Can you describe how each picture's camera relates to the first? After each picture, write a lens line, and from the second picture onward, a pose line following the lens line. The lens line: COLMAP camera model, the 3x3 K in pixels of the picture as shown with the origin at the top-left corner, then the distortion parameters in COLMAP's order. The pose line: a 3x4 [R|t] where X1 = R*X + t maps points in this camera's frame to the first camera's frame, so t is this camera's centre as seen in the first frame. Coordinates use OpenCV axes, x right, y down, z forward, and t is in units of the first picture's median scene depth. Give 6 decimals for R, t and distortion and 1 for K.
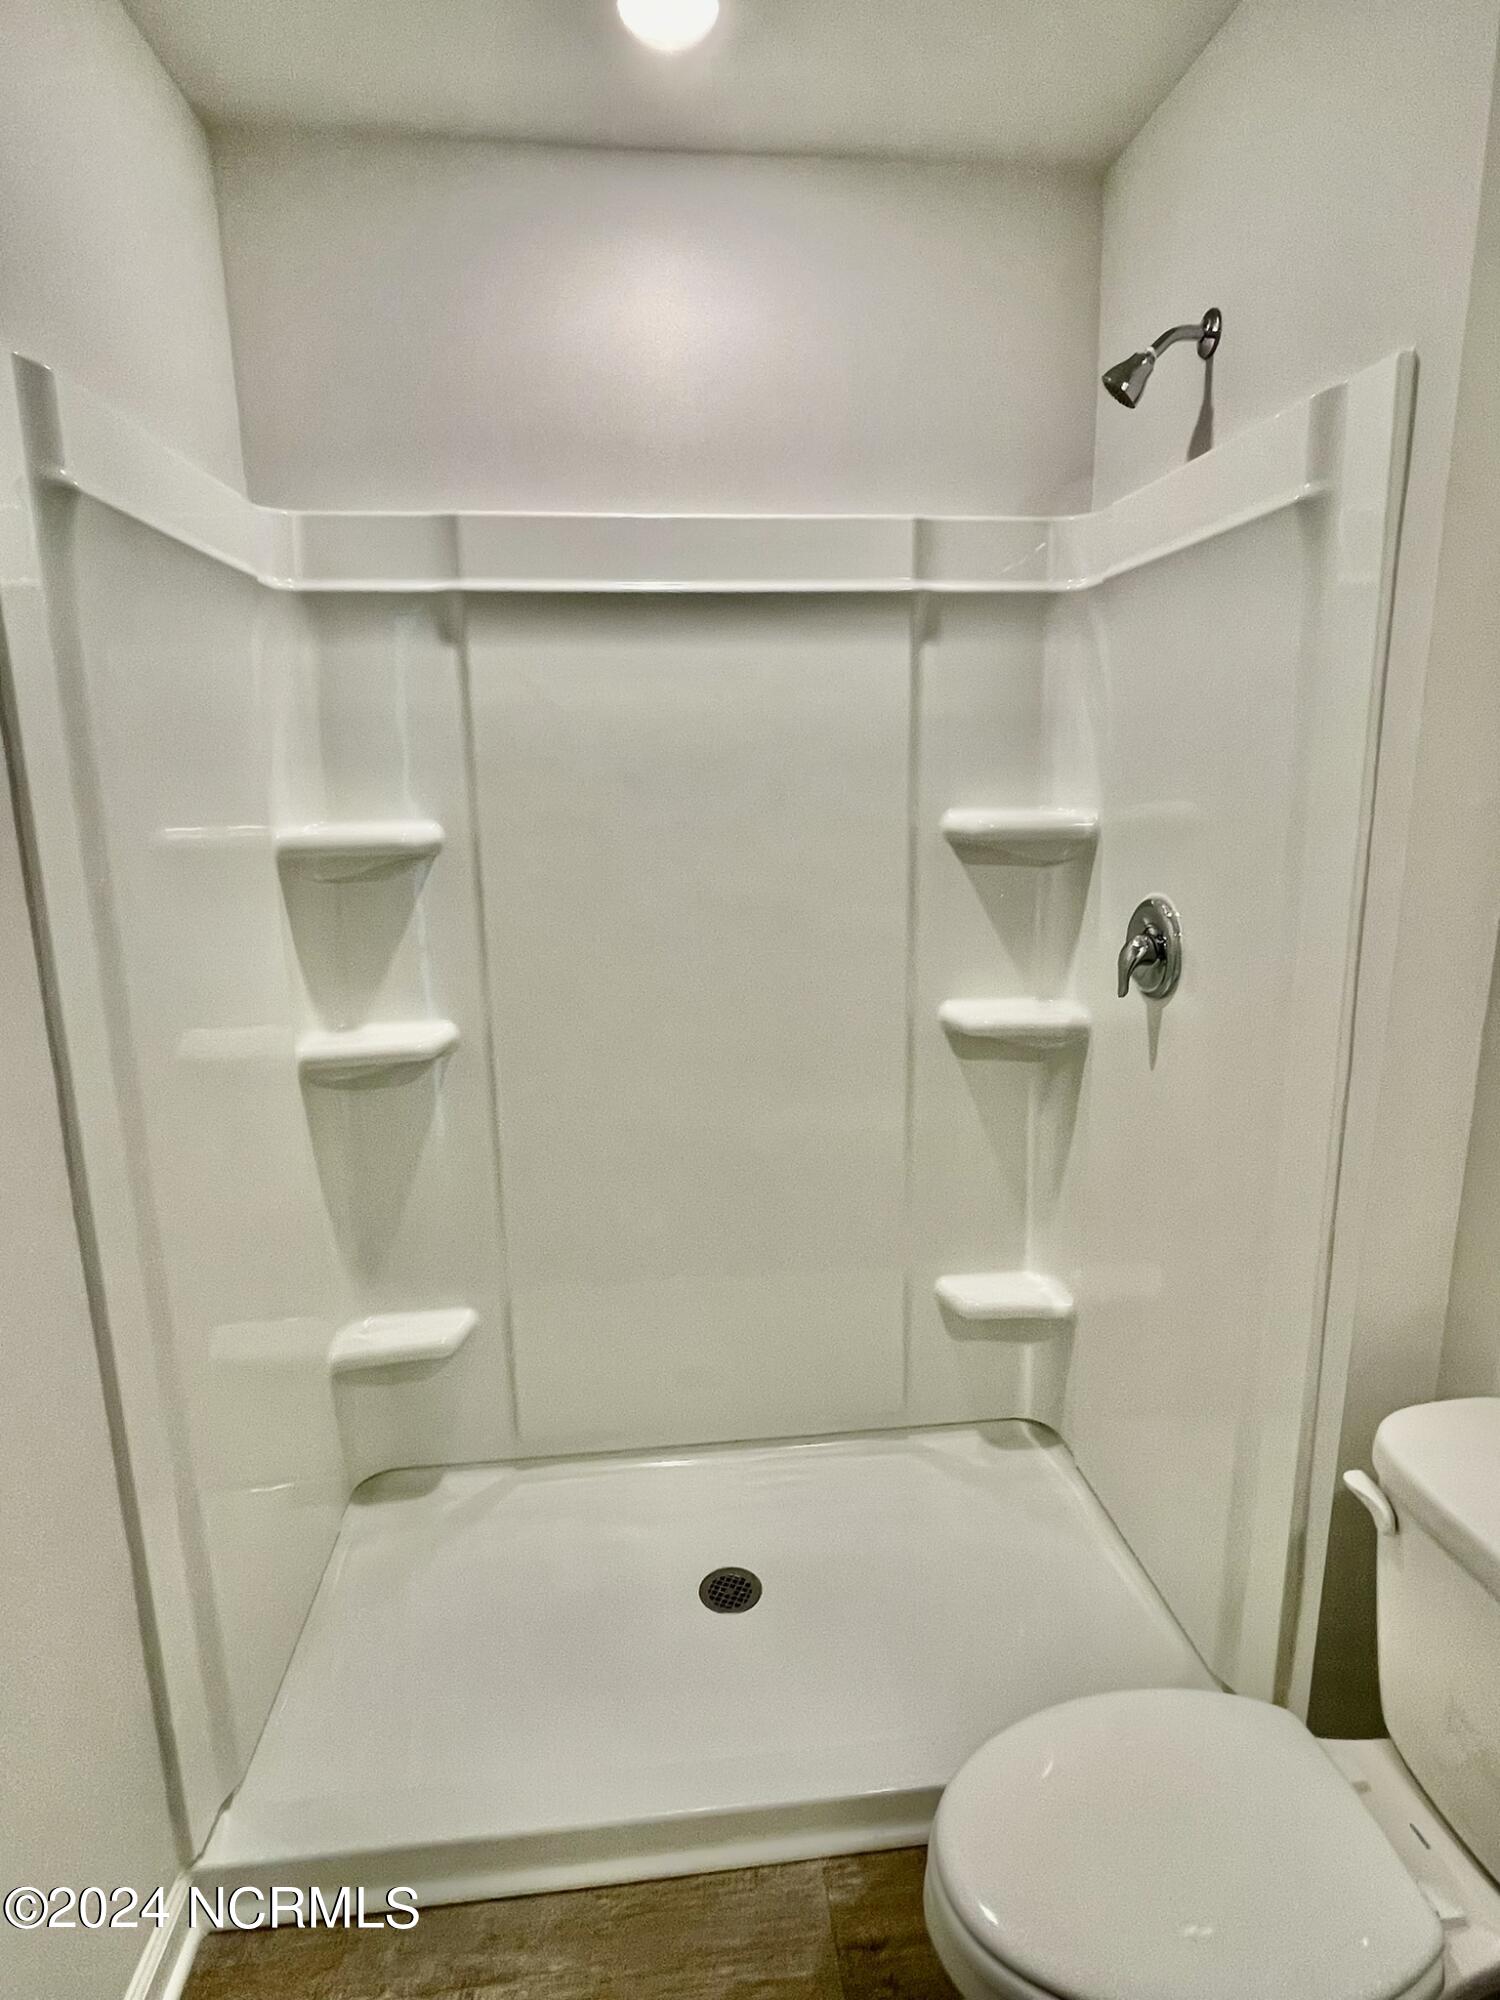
lens RADIAL K [[1072.3, 0, 749.5], [0, 1072.3, 1000.7], [0, 0, 1]] dist [-0.012005, 0.000777]
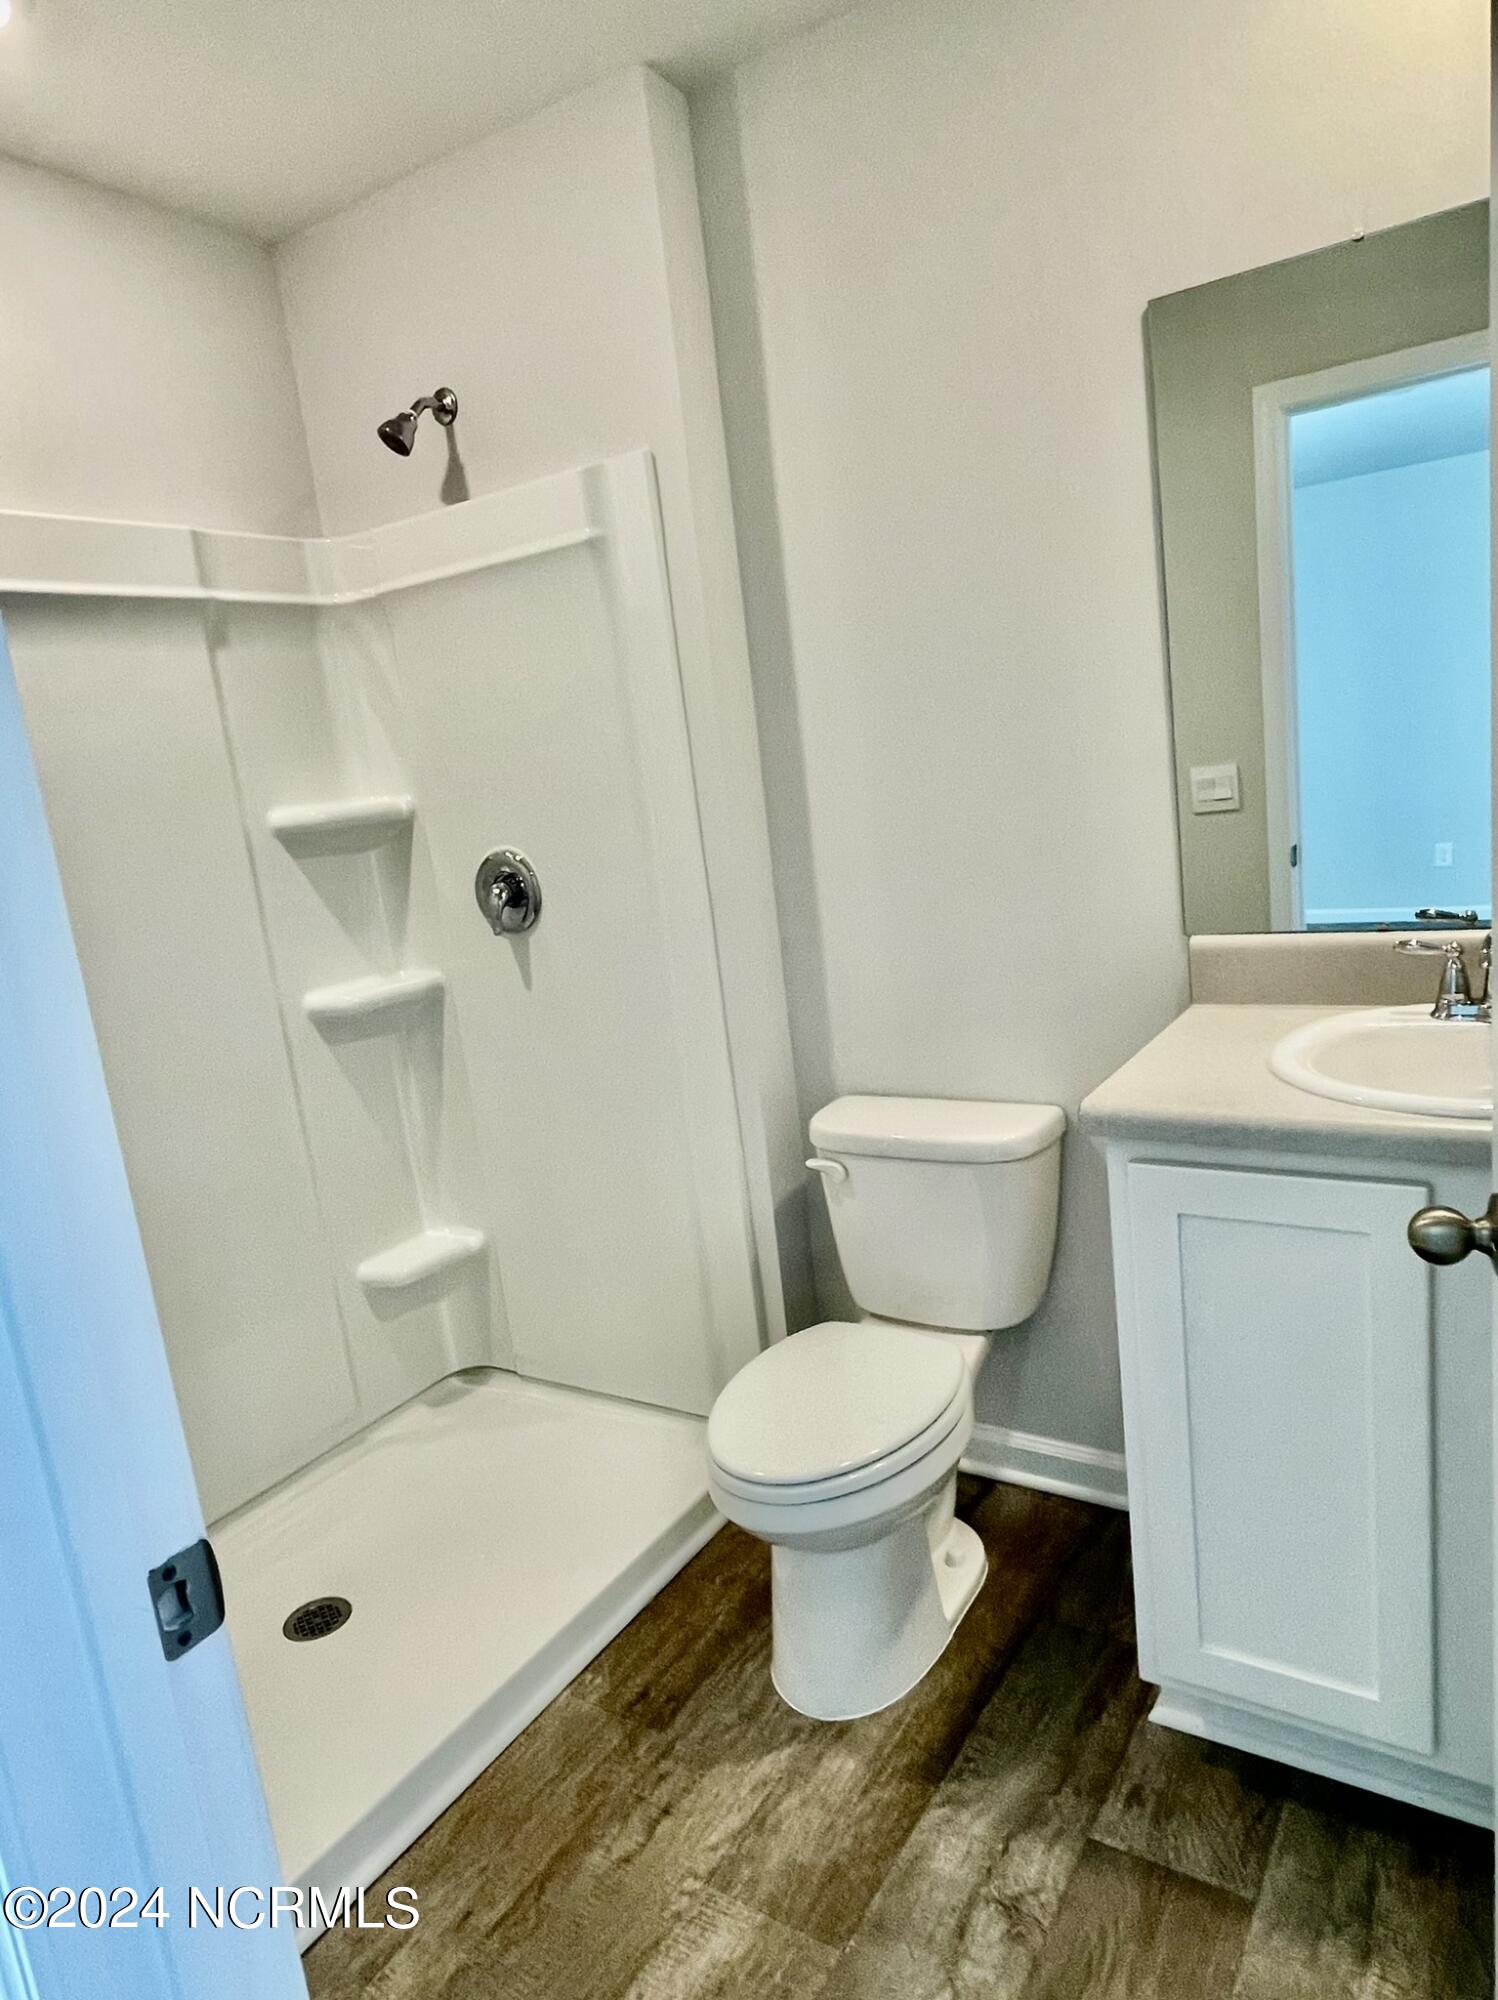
lens RADIAL K [[1243.1, 0, 750.8], [0, 1243.1, 999.8], [0, 0, 1]] dist [-0.028484, -0.000349]
pose [[0.626153, -0.198270, 0.754070, -0.472071], [0.258991, 0.965104, 0.038701, 0.075557], [-0.735429, 0.171064, 0.655653, -0.089869]]
